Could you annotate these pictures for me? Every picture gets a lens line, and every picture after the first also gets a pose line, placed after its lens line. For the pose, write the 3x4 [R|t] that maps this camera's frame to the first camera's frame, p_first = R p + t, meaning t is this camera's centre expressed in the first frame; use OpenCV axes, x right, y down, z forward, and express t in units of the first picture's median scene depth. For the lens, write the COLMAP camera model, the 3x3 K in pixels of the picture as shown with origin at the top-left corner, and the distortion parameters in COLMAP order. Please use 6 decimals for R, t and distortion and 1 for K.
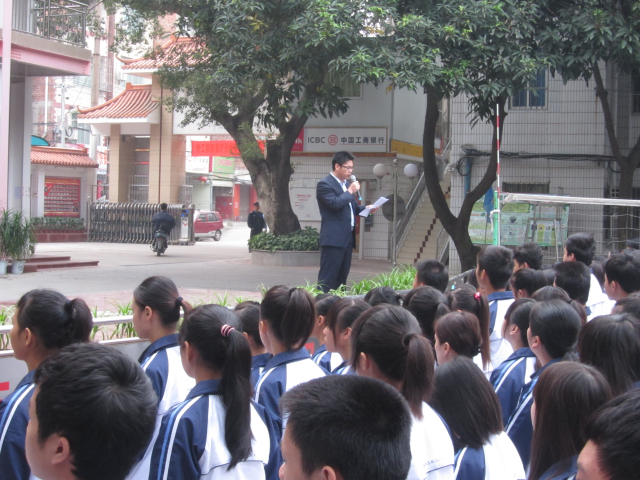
lens RADIAL K [[1204.4, 0, 320.2], [0, 1204.4, 239.5], [0, 0, 1]] dist [-0.280966, 0.000000]
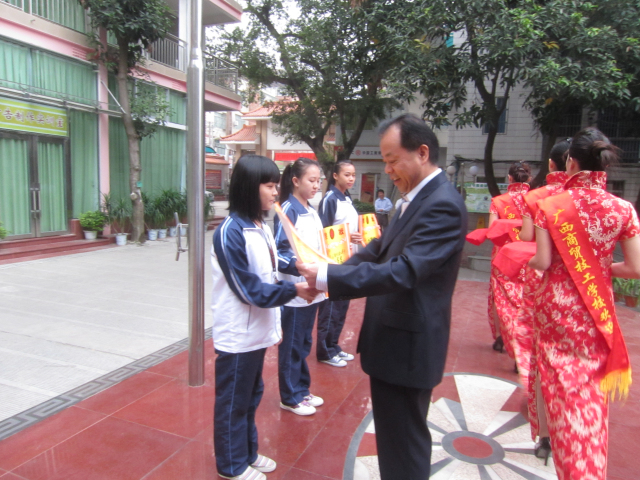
lens RADIAL K [[460.1, 0, 320.9], [0, 460.1, 241.5], [0, 0, 1]] dist [-0.028462, 0.011739]
pose [[0.999137, 0.004253, 0.041310, -0.081756], [-0.008432, 0.994799, 0.101511, -0.013883], [-0.040663, -0.101771, 0.993976, 0.240593]]
